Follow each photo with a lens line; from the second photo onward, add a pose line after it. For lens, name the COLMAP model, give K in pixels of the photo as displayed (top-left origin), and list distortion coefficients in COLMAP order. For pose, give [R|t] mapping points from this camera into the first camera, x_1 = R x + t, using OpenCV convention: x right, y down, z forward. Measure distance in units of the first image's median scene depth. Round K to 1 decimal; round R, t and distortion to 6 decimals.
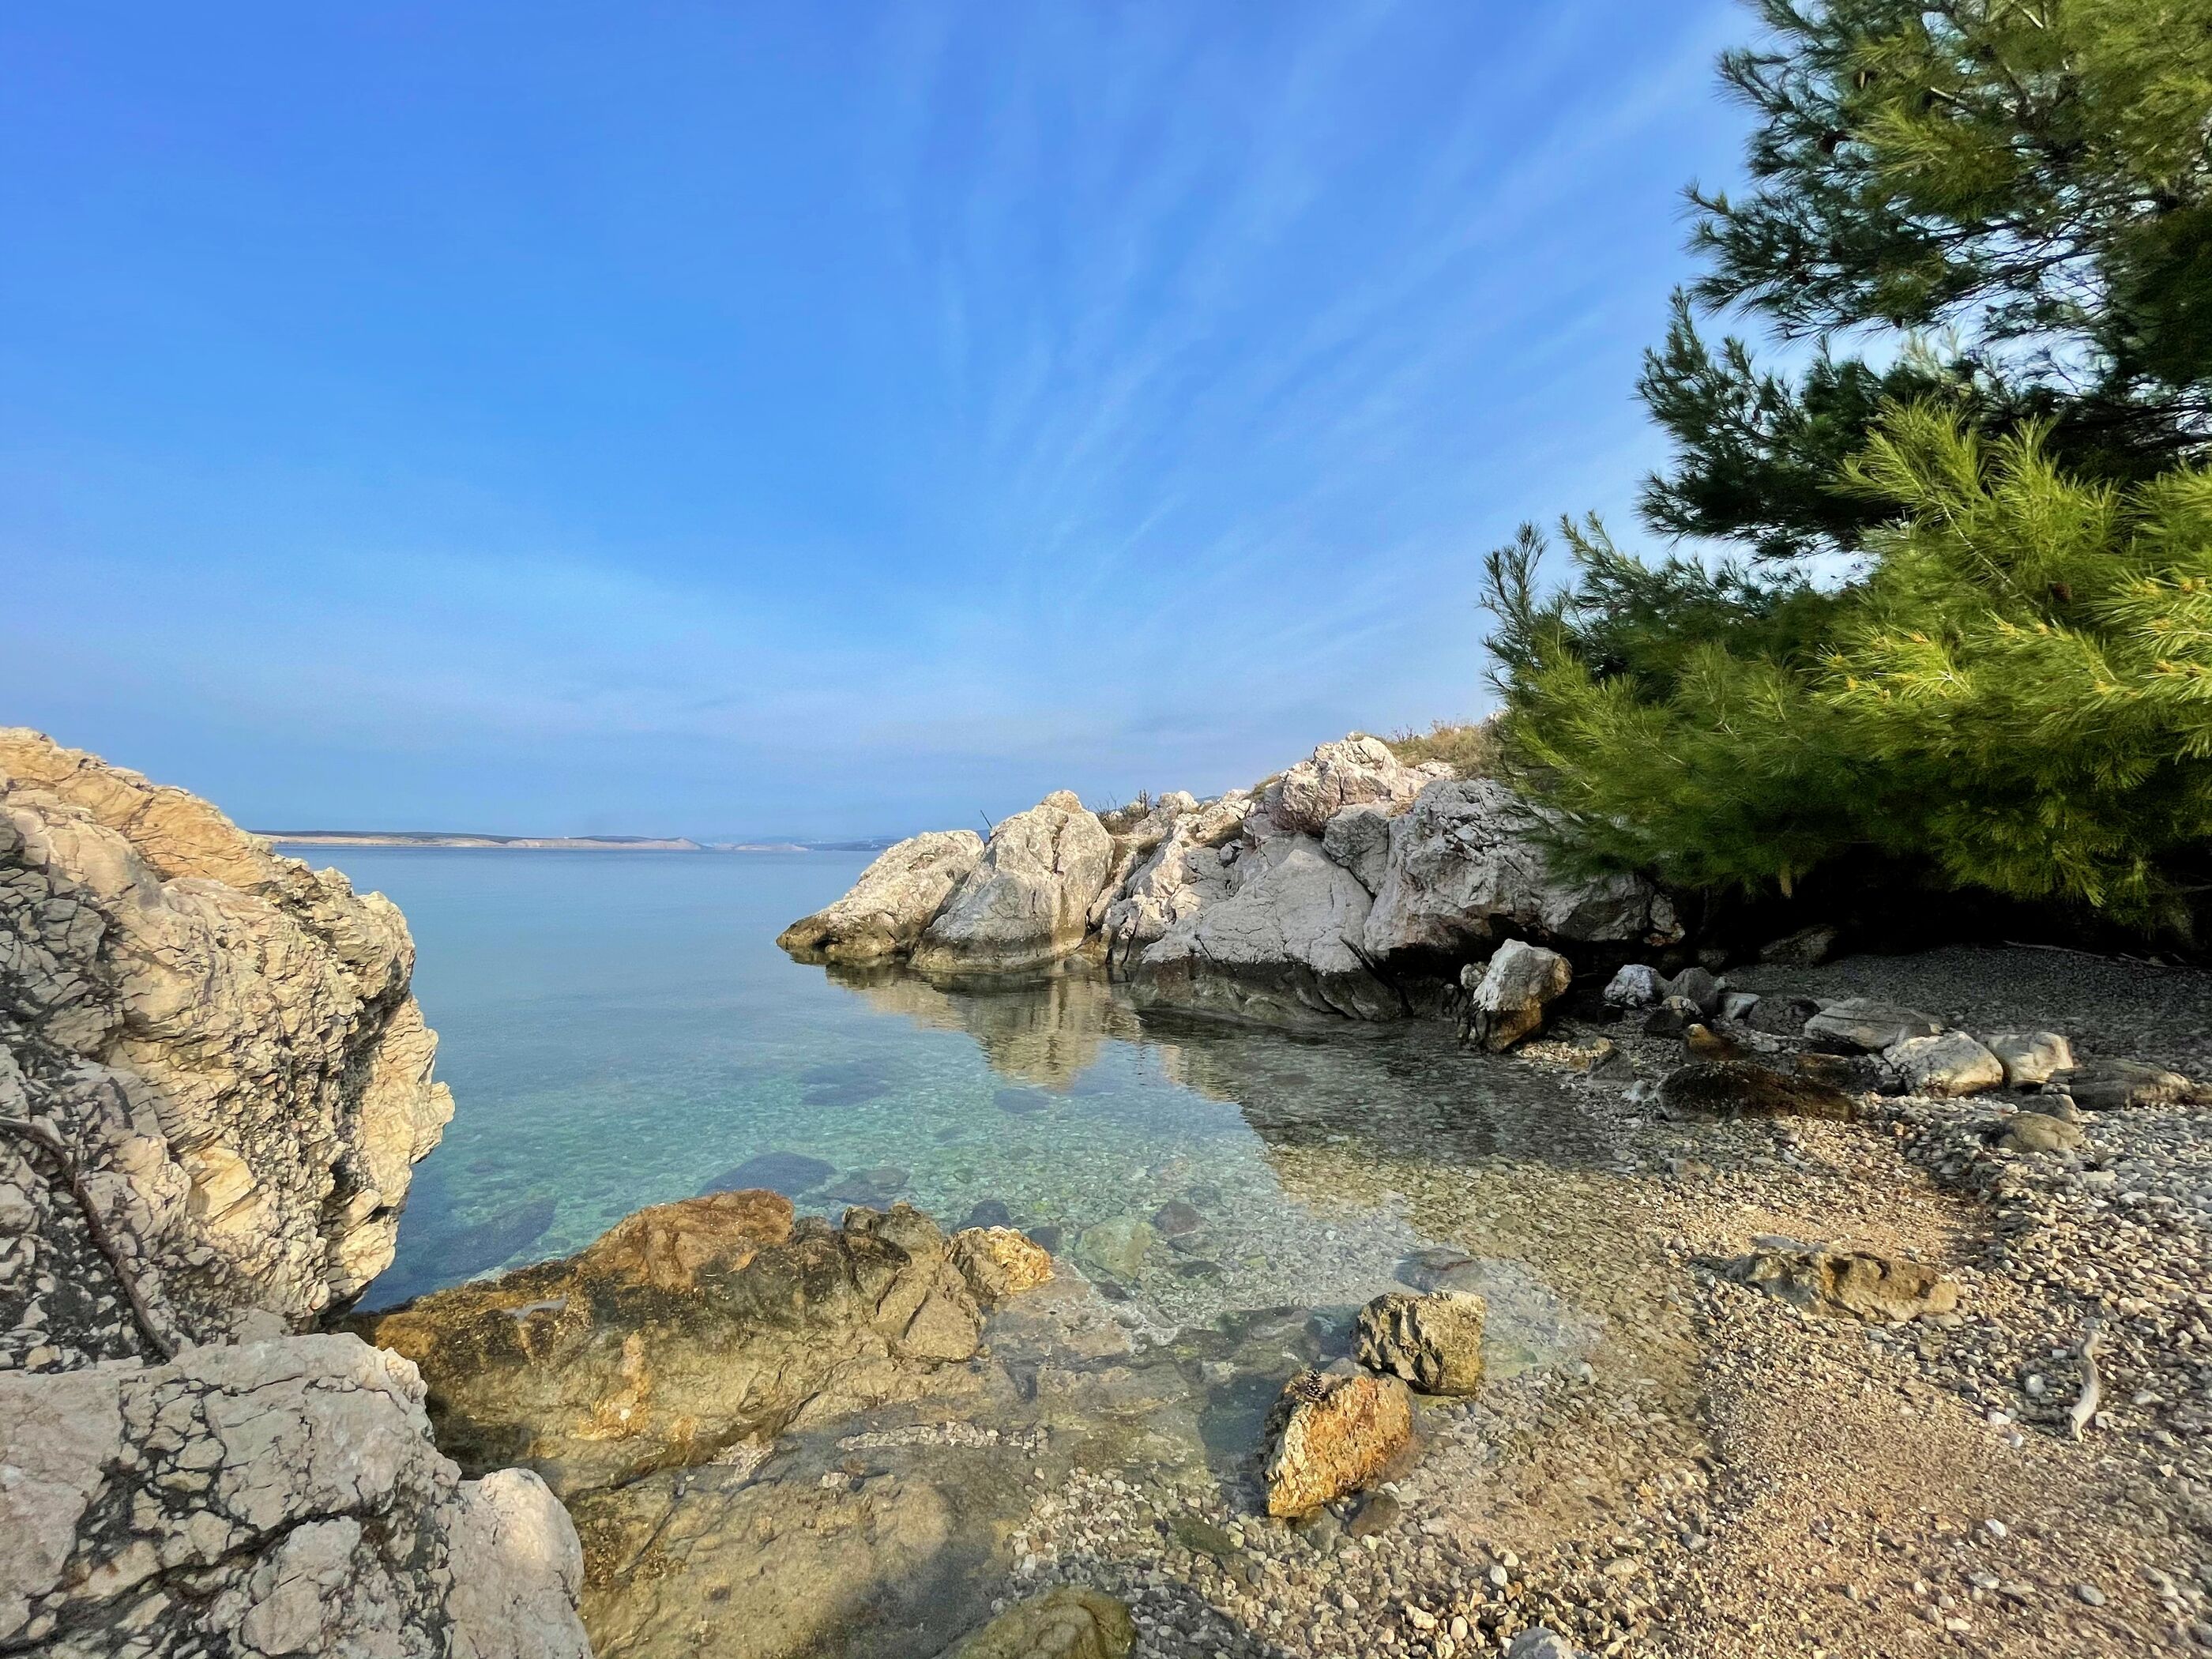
lens RADIAL K [[884.7, 0, 1106.0], [0, 884.7, 829.5], [0, 0, 1]] dist [0.000206, -0.000311]
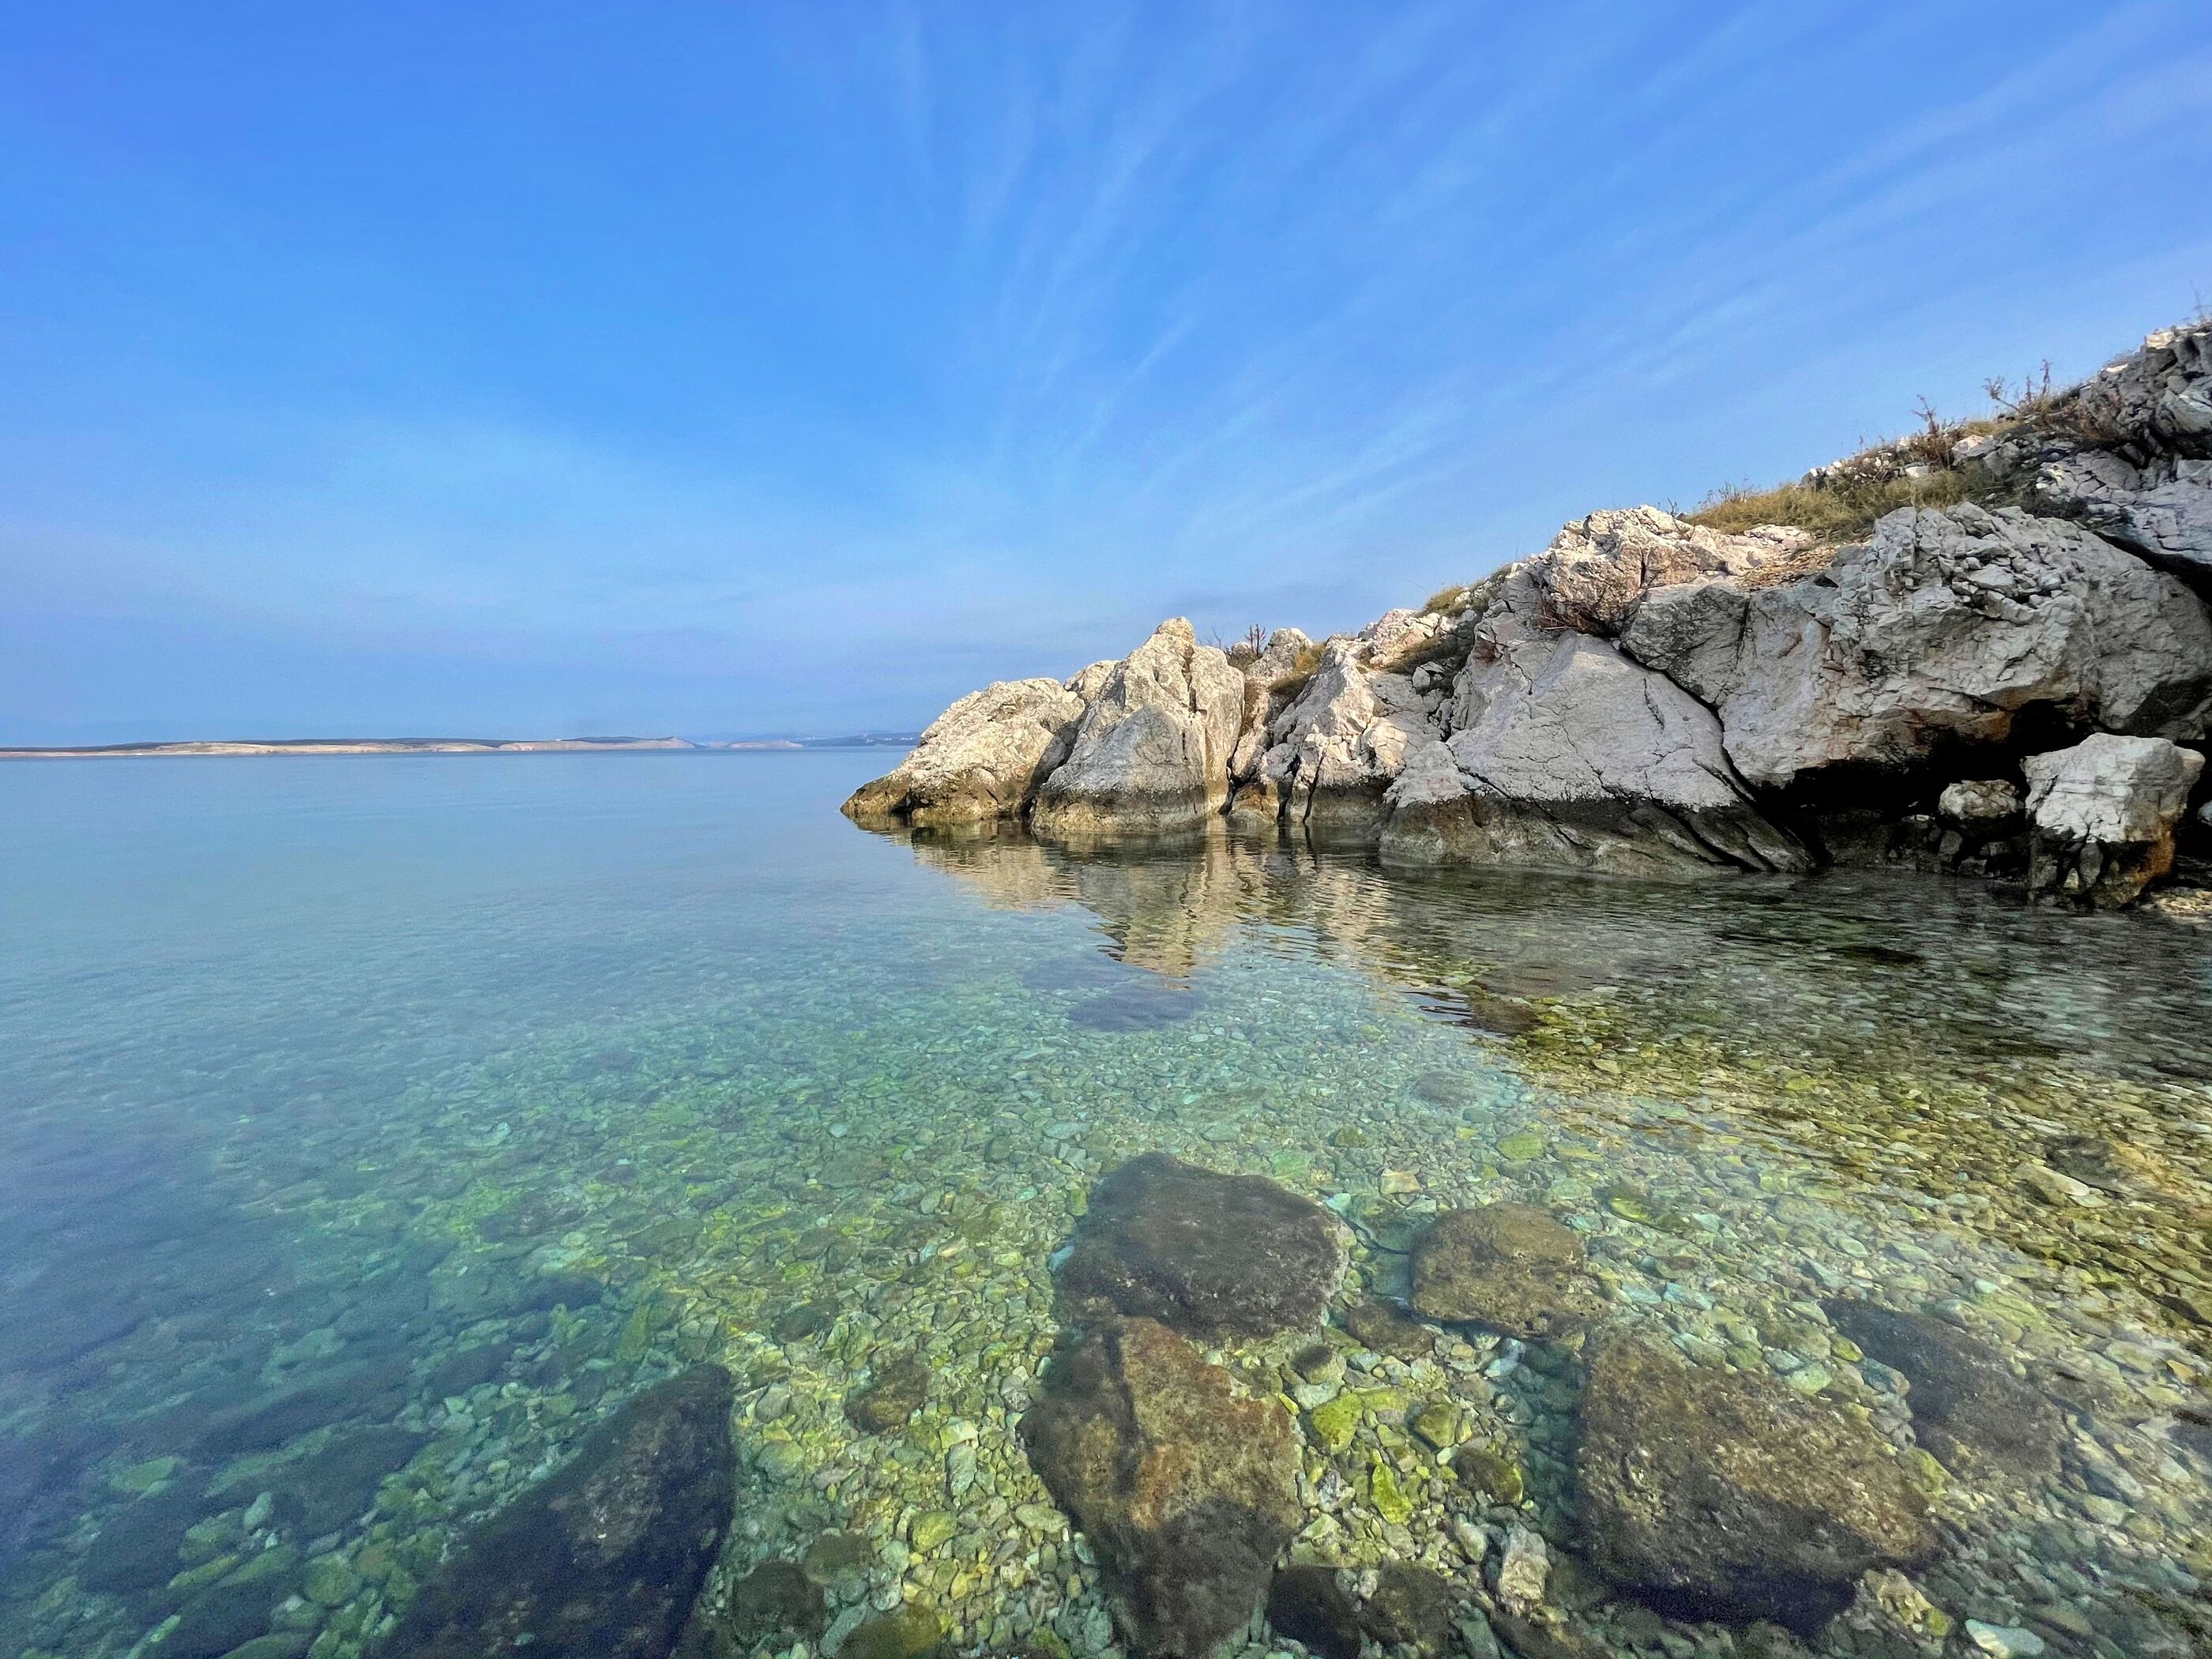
lens RADIAL K [[884.7, 0, 1106.0], [0, 884.7, 829.5], [0, 0, 1]] dist [0.000206, -0.000311]
pose [[0.999689, -0.024868, 0.001729, -0.152651], [0.024460, 0.991943, 0.124302, 0.057272], [-0.004806, -0.124221, 0.992243, 0.219909]]
